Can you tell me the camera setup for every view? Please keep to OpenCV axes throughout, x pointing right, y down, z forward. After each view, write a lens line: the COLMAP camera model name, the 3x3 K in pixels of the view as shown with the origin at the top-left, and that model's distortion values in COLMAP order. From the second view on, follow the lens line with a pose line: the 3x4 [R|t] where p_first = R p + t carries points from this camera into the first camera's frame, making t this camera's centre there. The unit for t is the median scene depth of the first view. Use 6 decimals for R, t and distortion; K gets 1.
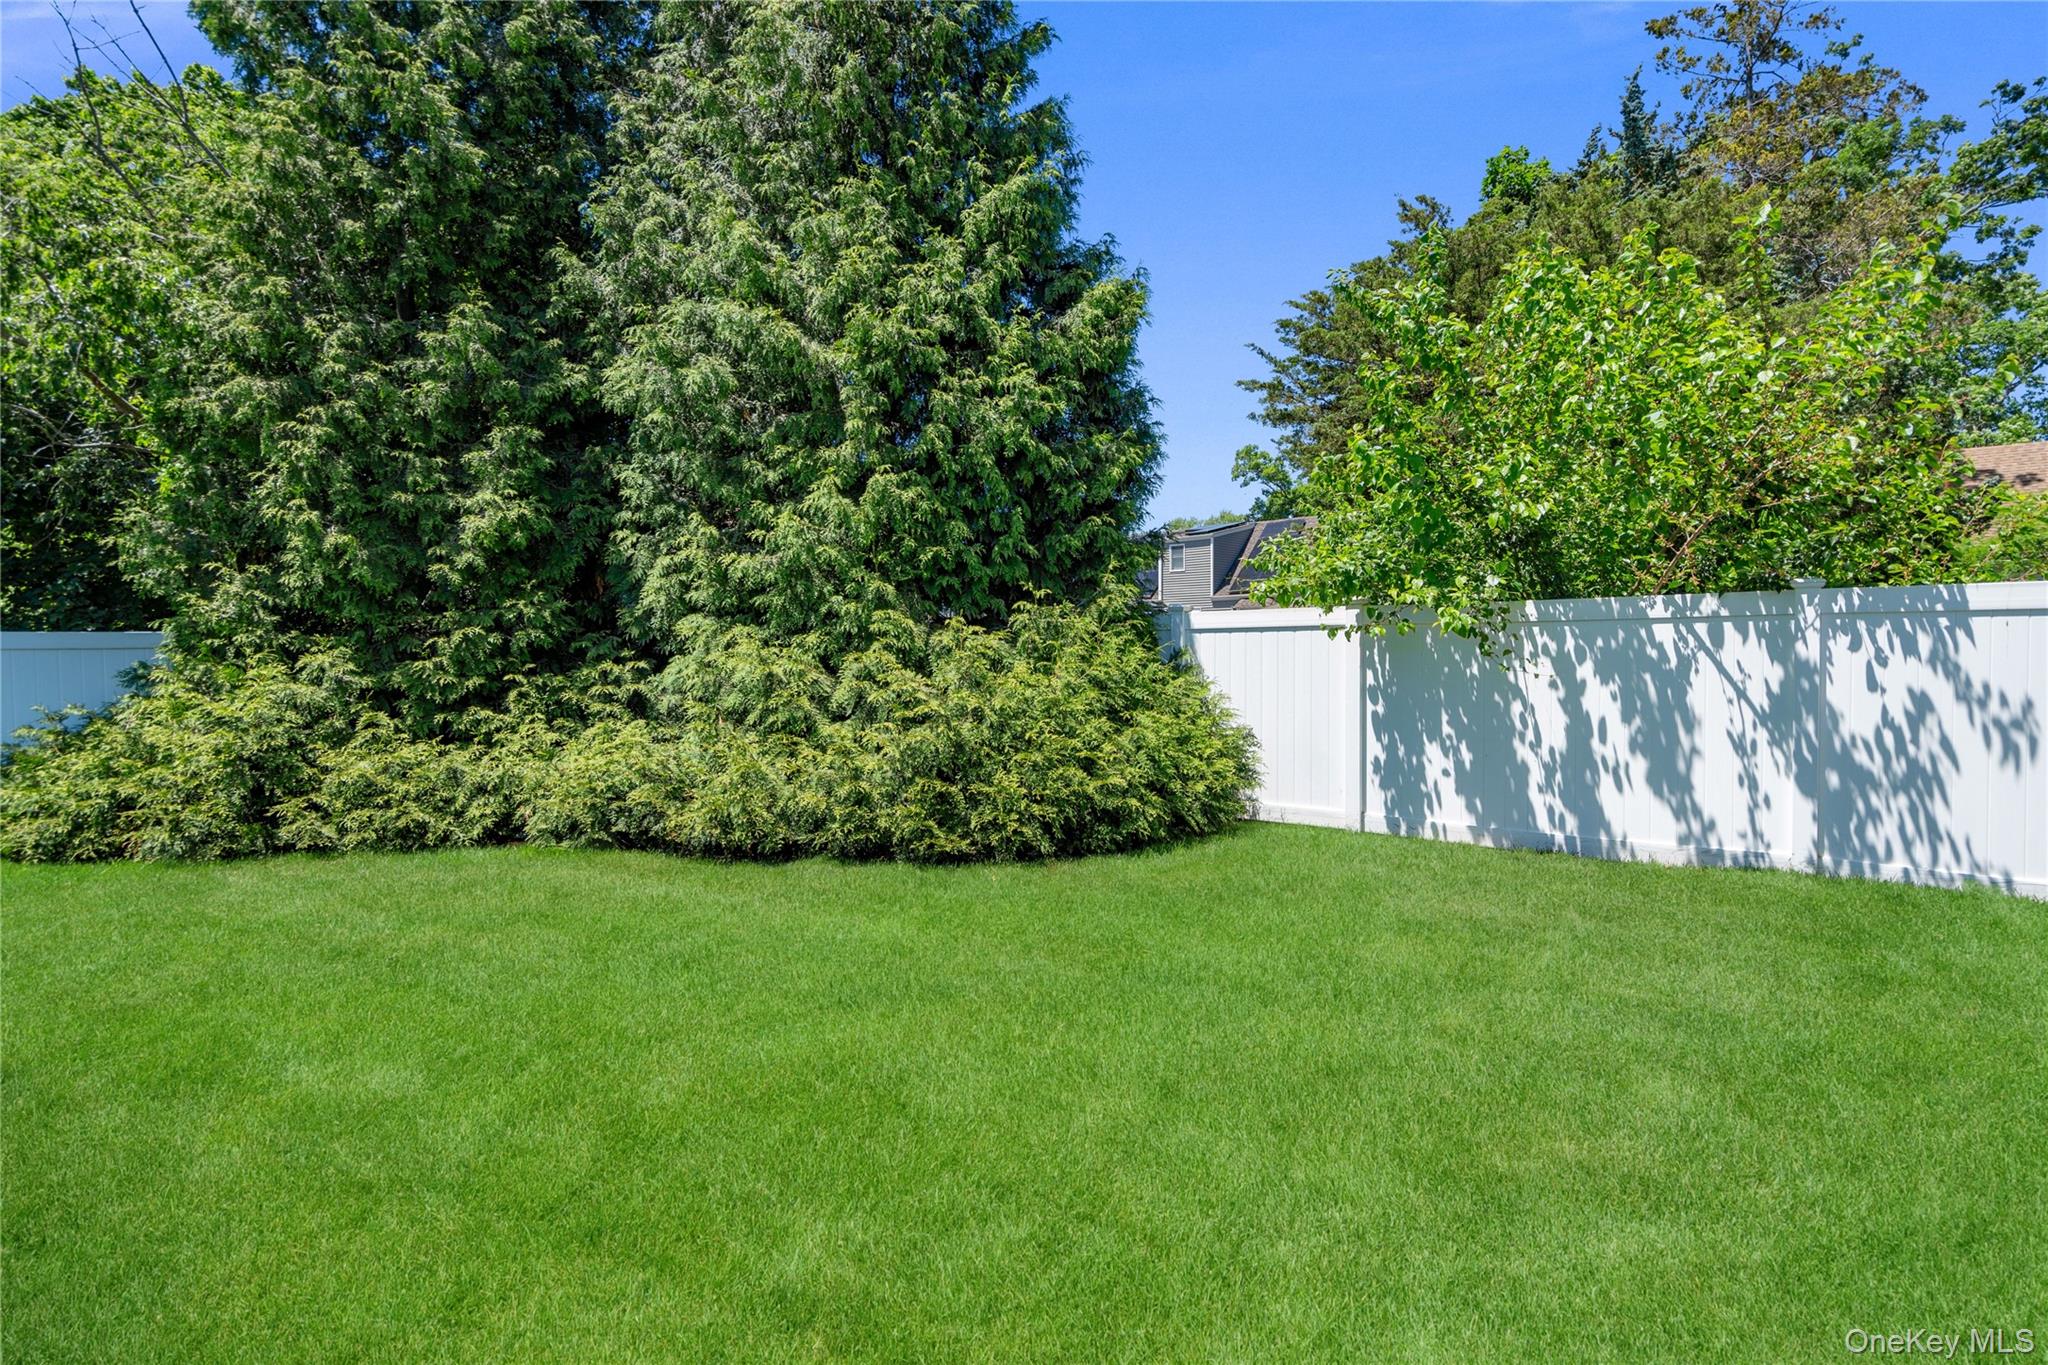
lens RADIAL K [[1039.4, 0, 1016.9], [0, 1039.4, 644.8], [0, 0, 1]] dist [0.002307, 0.000713]
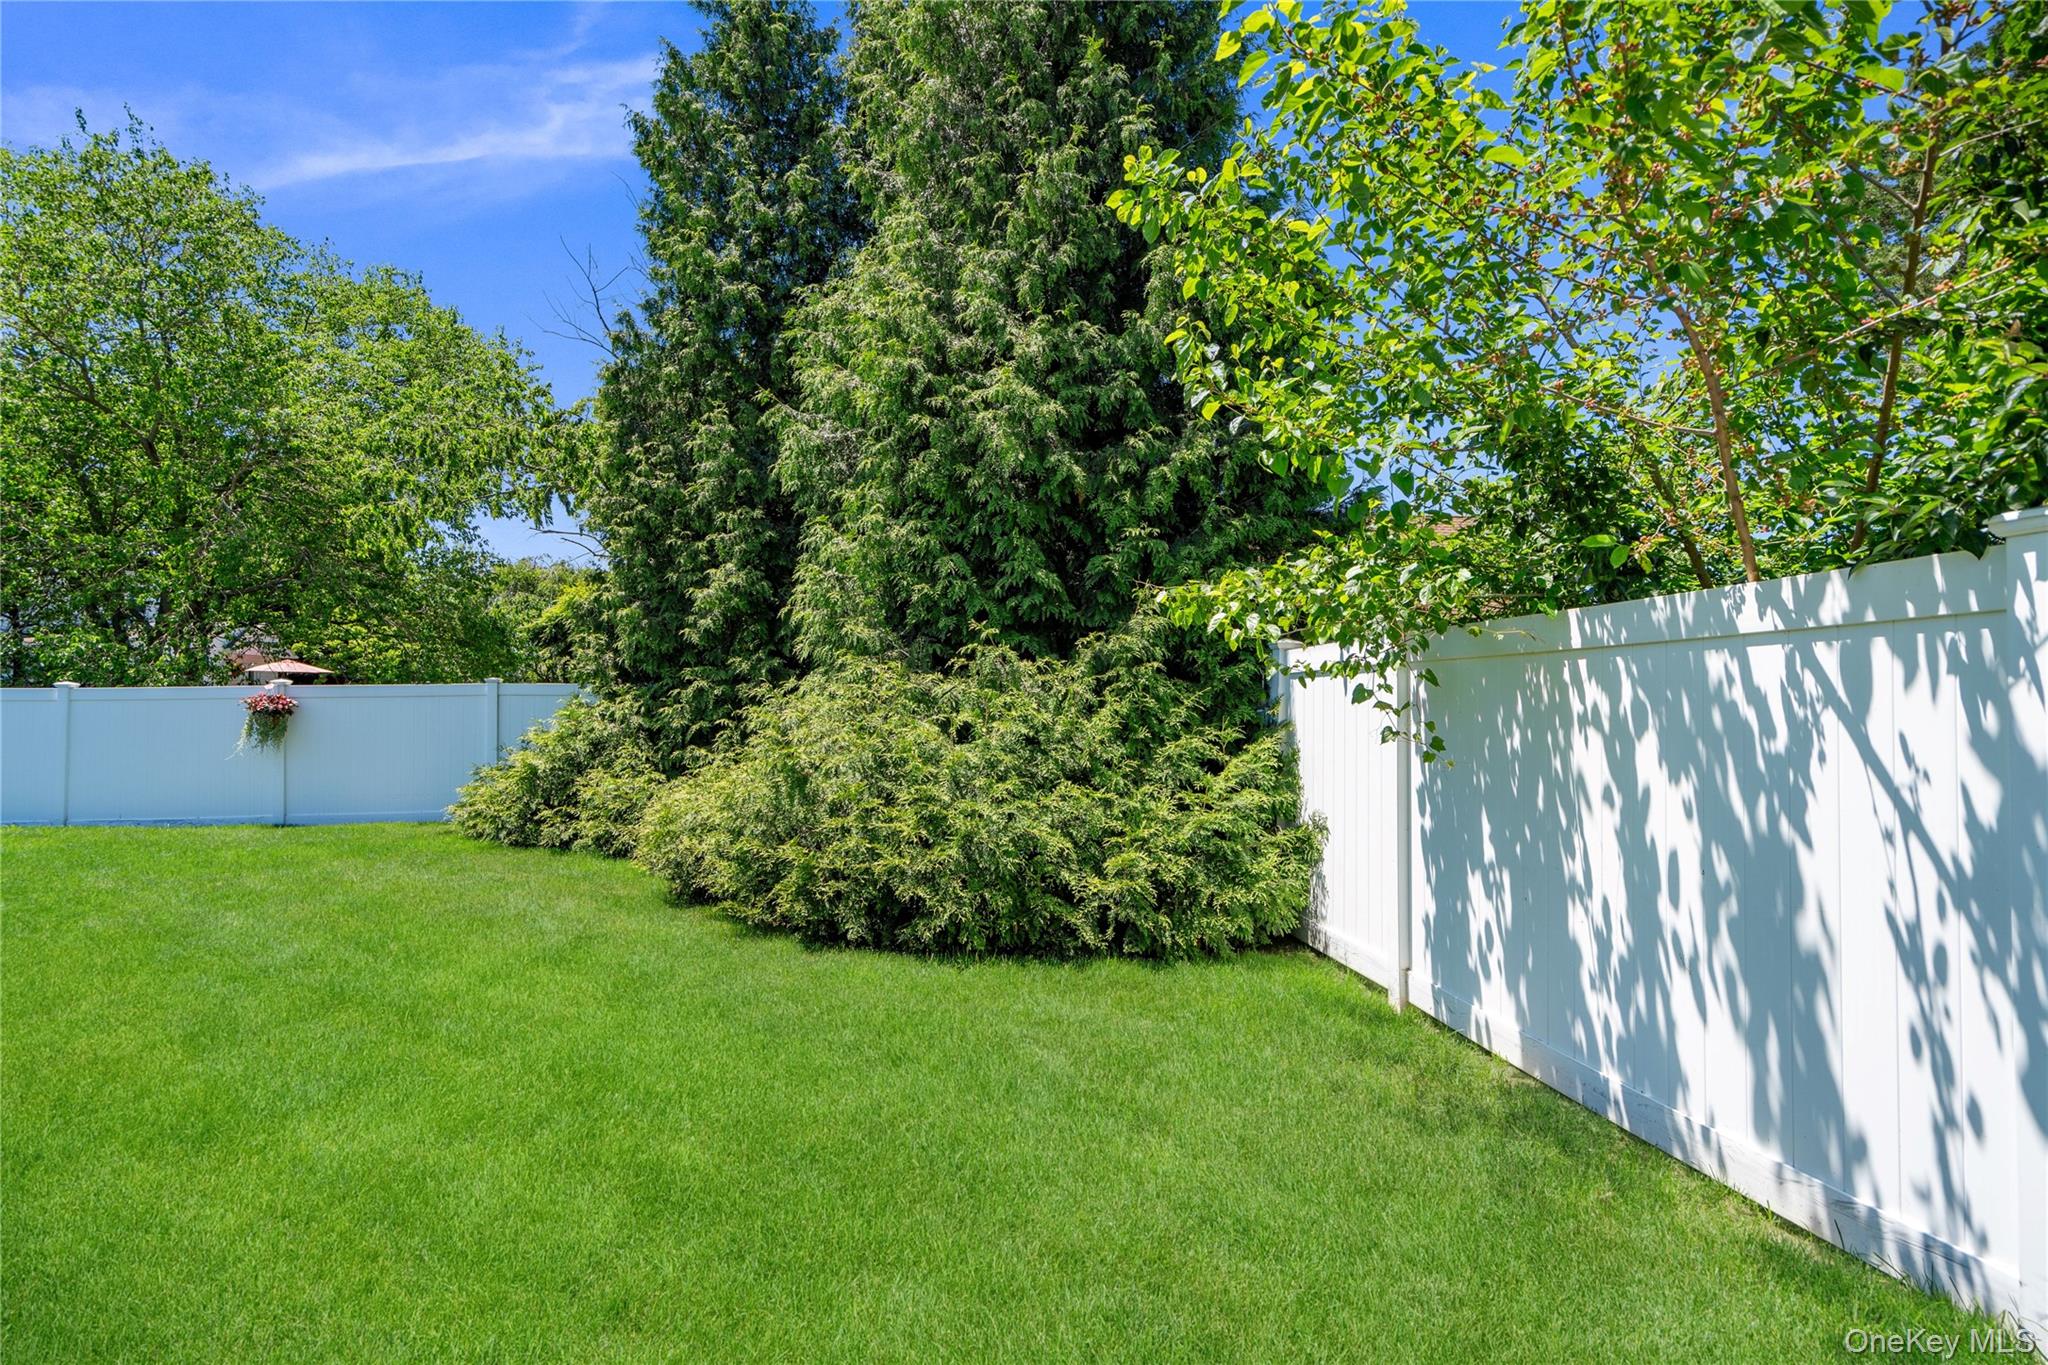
lens RADIAL K [[1039.4, 0, 1016.9], [0, 1039.4, 644.8], [0, 0, 1]] dist [0.002307, 0.000713]
pose [[0.730823, -0.032570, -0.681790, 0.702000], [0.000667, 0.998894, -0.047004, -0.000380], [0.682567, 0.033897, 0.730037, 0.472824]]
